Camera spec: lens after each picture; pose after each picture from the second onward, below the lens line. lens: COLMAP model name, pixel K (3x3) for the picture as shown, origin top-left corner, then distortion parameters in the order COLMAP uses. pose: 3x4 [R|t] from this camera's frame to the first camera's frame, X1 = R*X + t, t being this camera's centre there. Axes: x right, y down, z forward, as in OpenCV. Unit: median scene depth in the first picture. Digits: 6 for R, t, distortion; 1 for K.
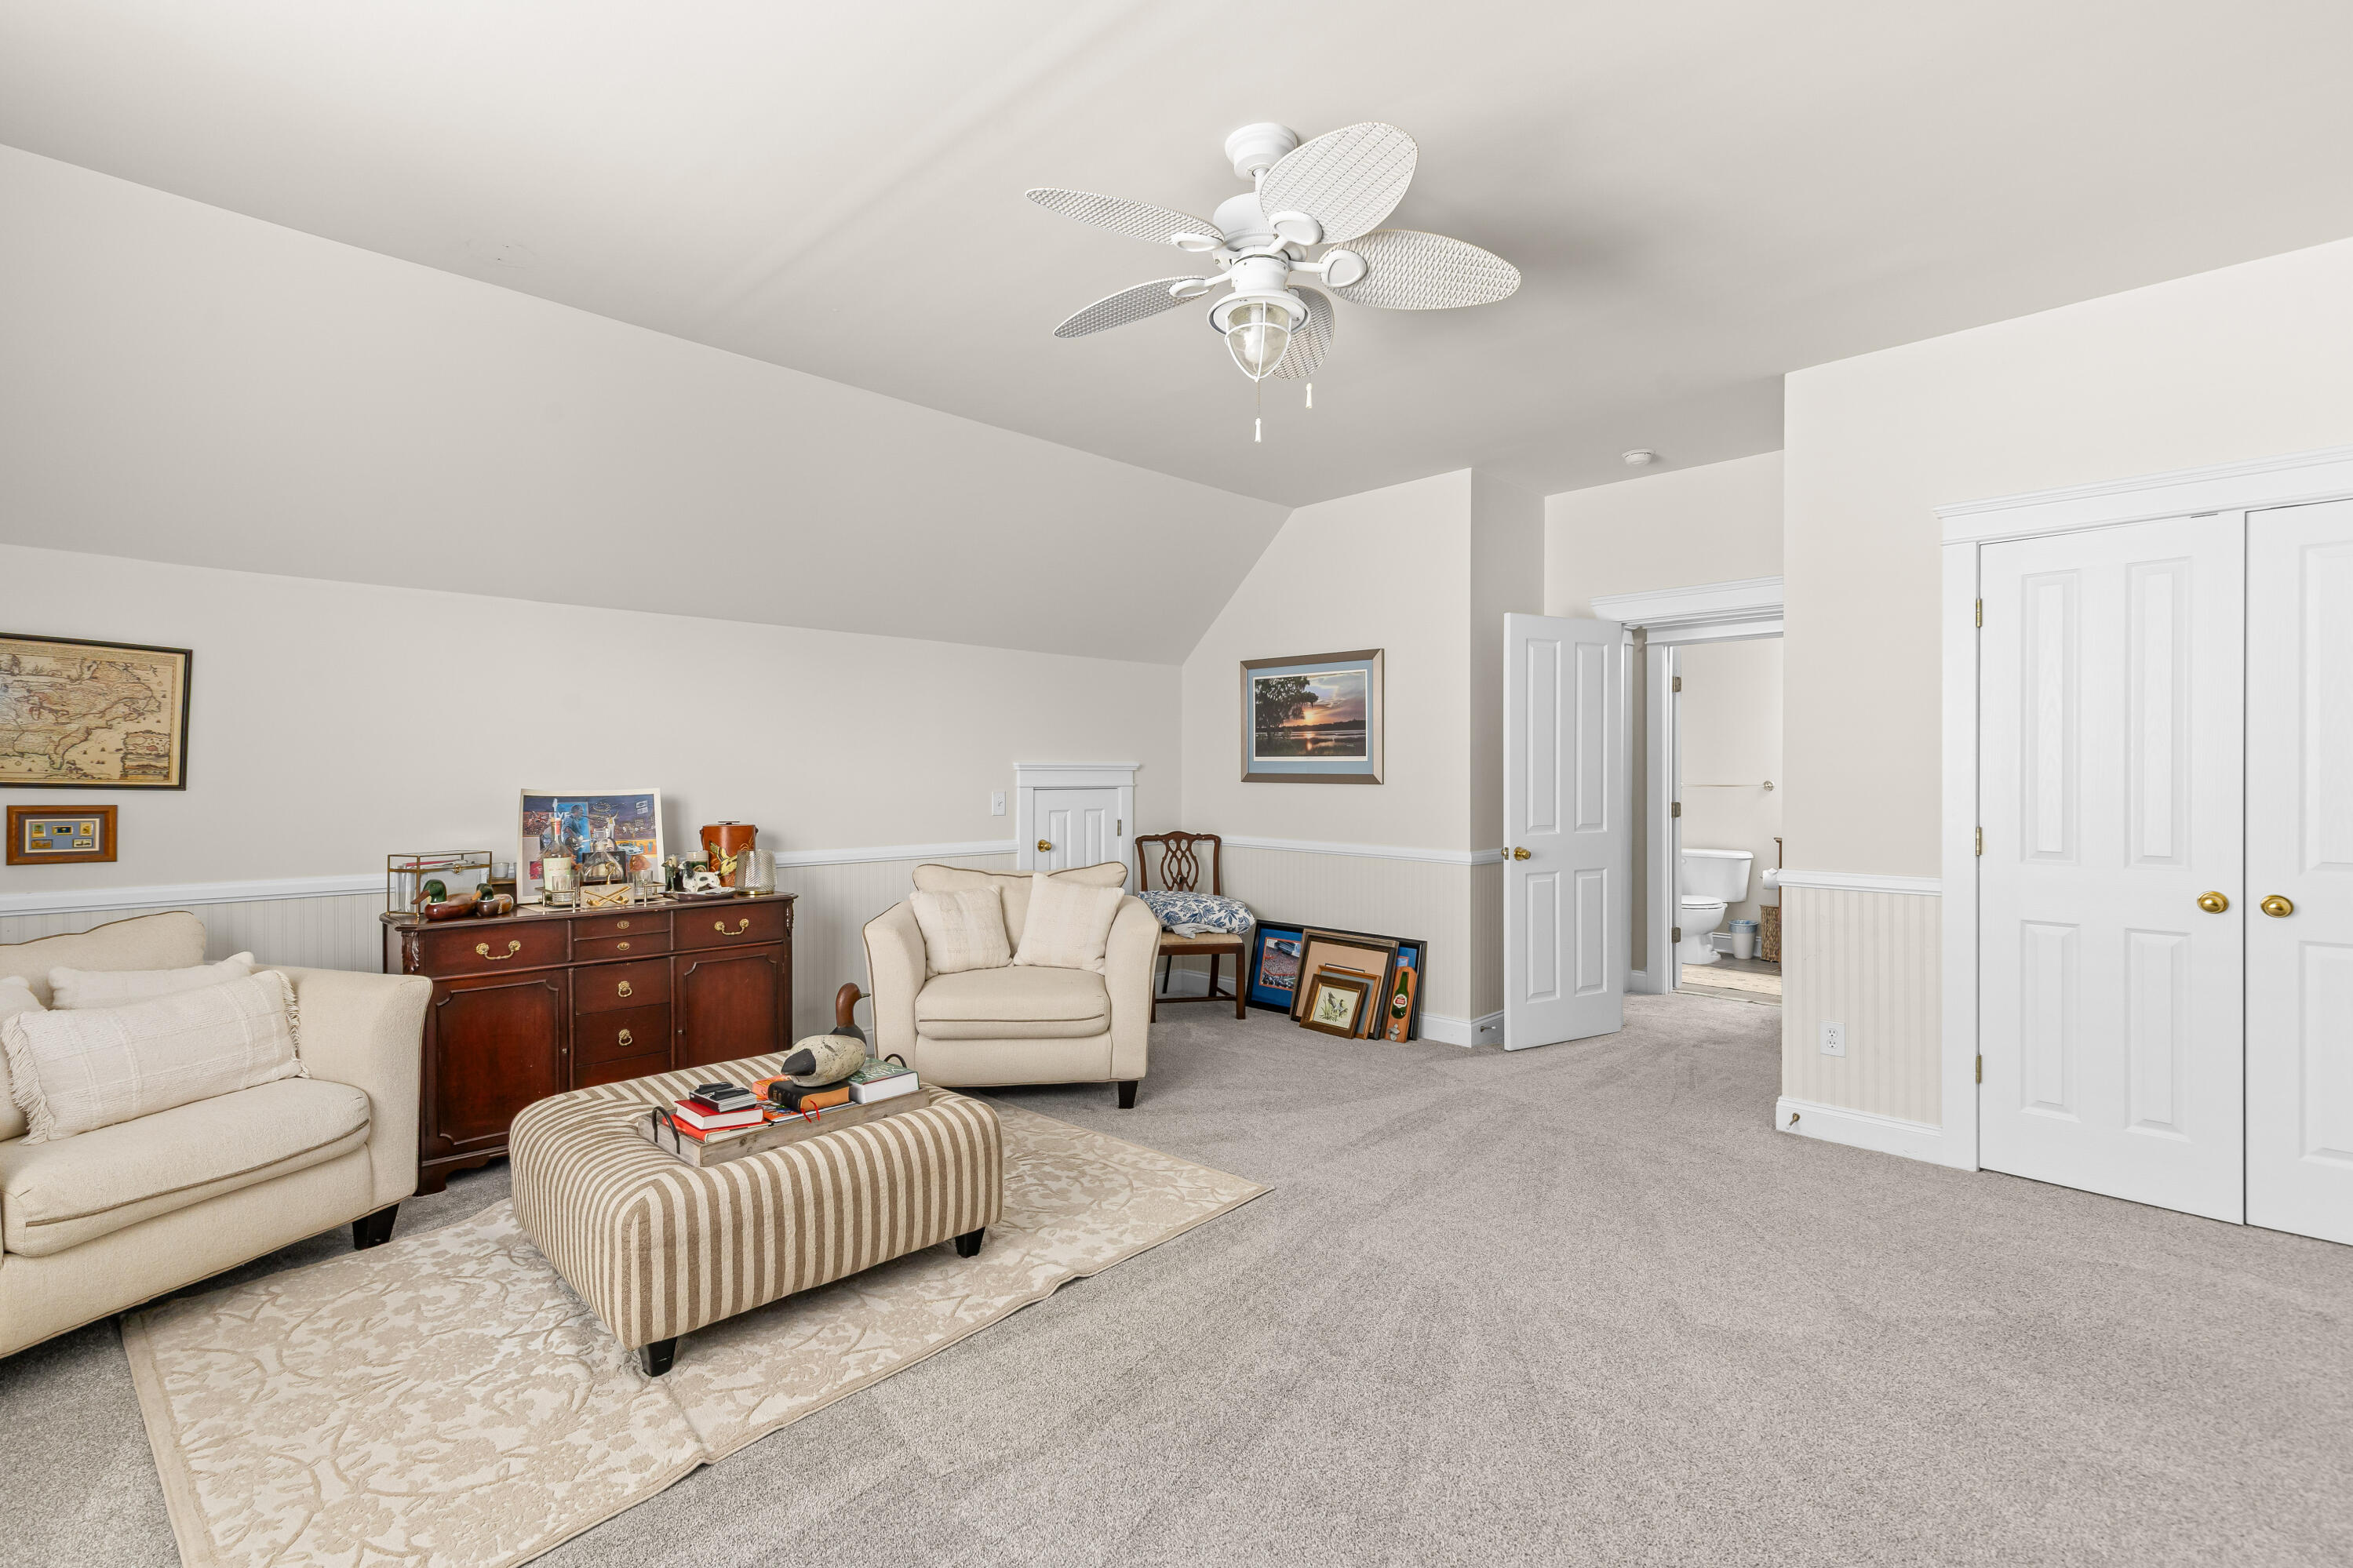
lens RADIAL K [[1057.4, 0, 1183.6], [0, 1057.4, 772.9], [0, 0, 1]] dist [0.005920, -0.000512]
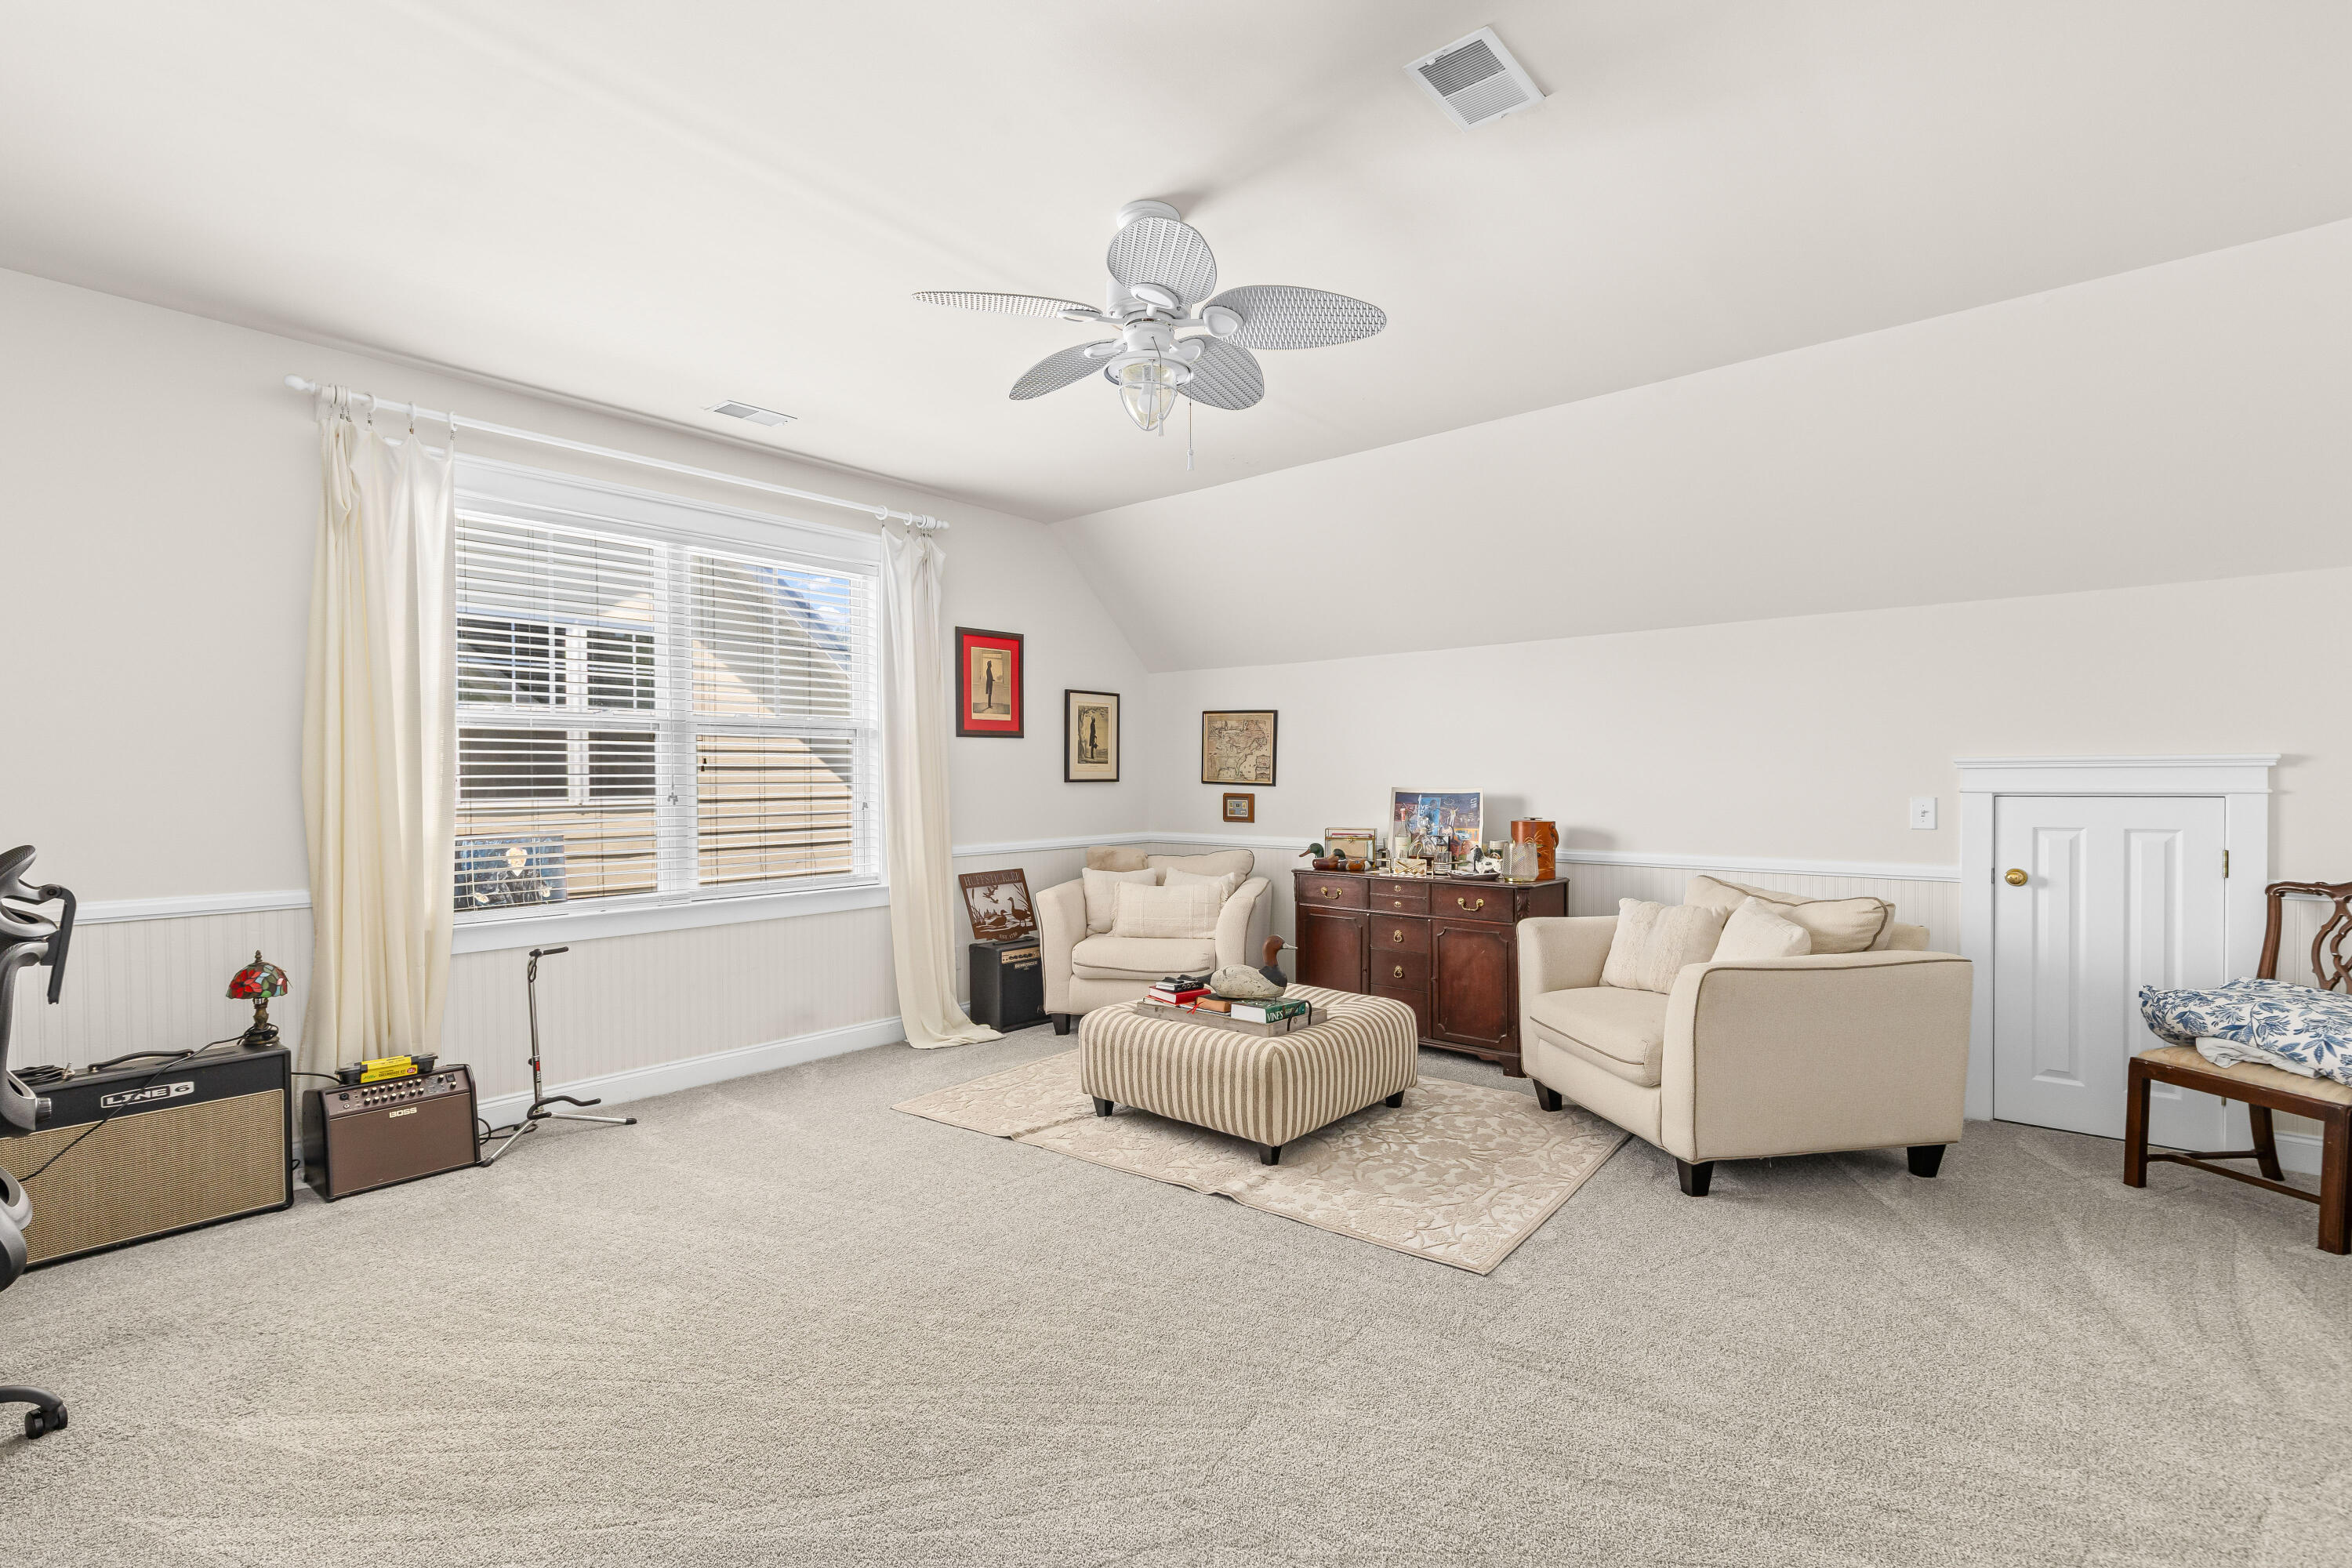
lens RADIAL K [[1057.0, 0, 1183.1], [0, 1057.0, 772.9], [0, 0, 1]] dist [0.005920, -0.000512]
pose [[0.078789, -0.005900, -0.996874, 0.834588], [0.006379, 0.999965, -0.005414, 0.001707], [0.996871, -0.005932, 0.078824, 0.652331]]
